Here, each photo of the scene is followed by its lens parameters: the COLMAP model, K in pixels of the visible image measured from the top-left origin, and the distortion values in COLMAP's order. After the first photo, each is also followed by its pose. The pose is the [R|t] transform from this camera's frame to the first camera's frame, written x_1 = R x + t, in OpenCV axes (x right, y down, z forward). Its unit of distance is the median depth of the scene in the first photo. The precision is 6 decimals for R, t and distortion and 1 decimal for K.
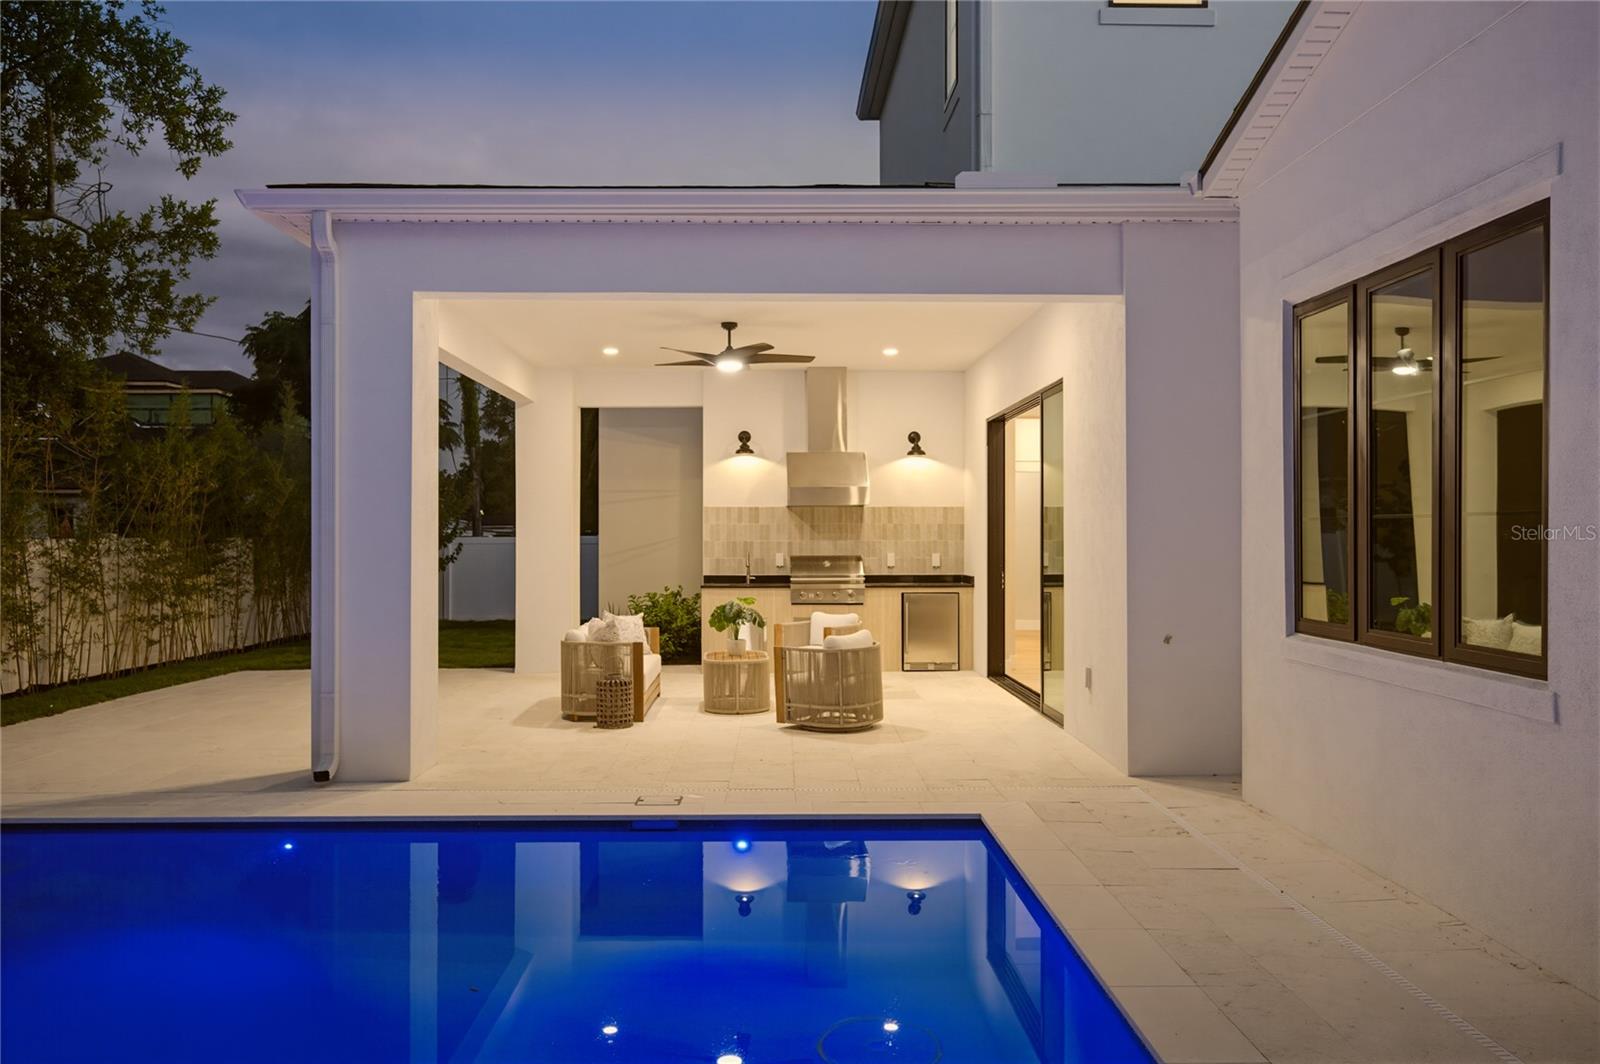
lens RADIAL K [[1260.5, 0, 800.0], [0, 1260.5, 532.0], [0, 0, 1]] dist [0.000926, -0.000651]
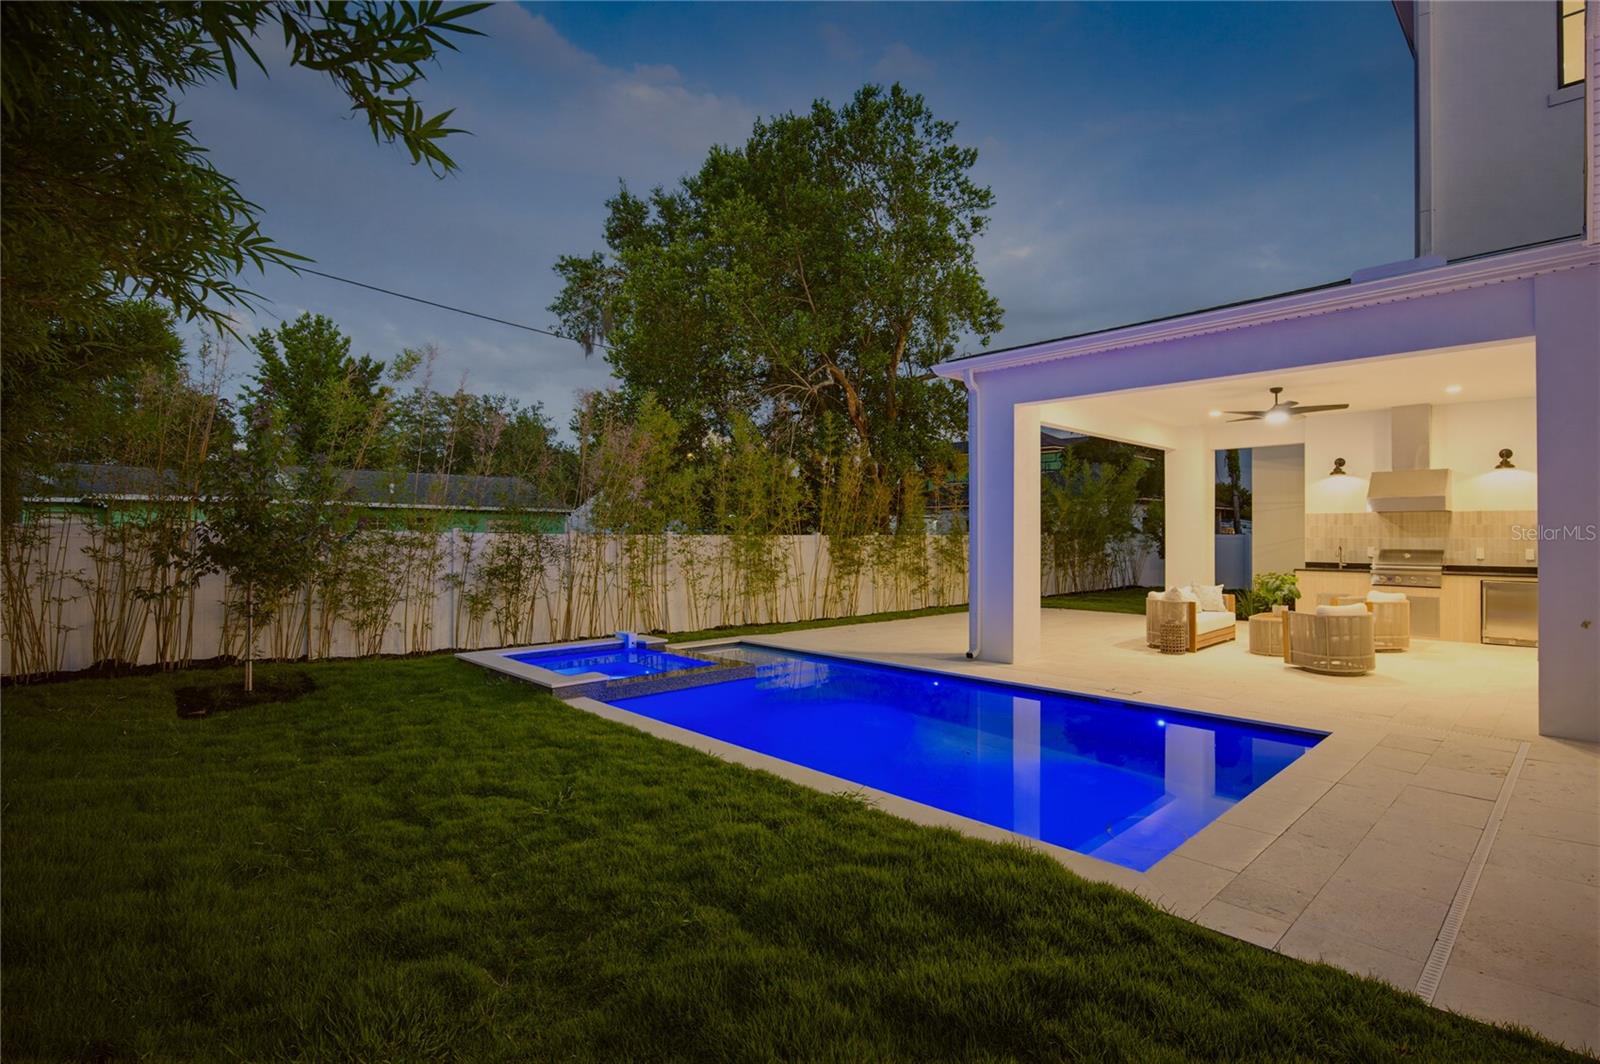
lens RADIAL K [[776.9, 0, 800.0], [0, 776.9, 532.0], [0, 0, 1]] dist [-0.000125, 0.000025]
pose [[0.680900, 0.000390, -0.732376, 0.184904], [0.000790, 0.999999, 0.001266, -0.000956], [0.732376, -0.001441, 0.680899, -0.012700]]
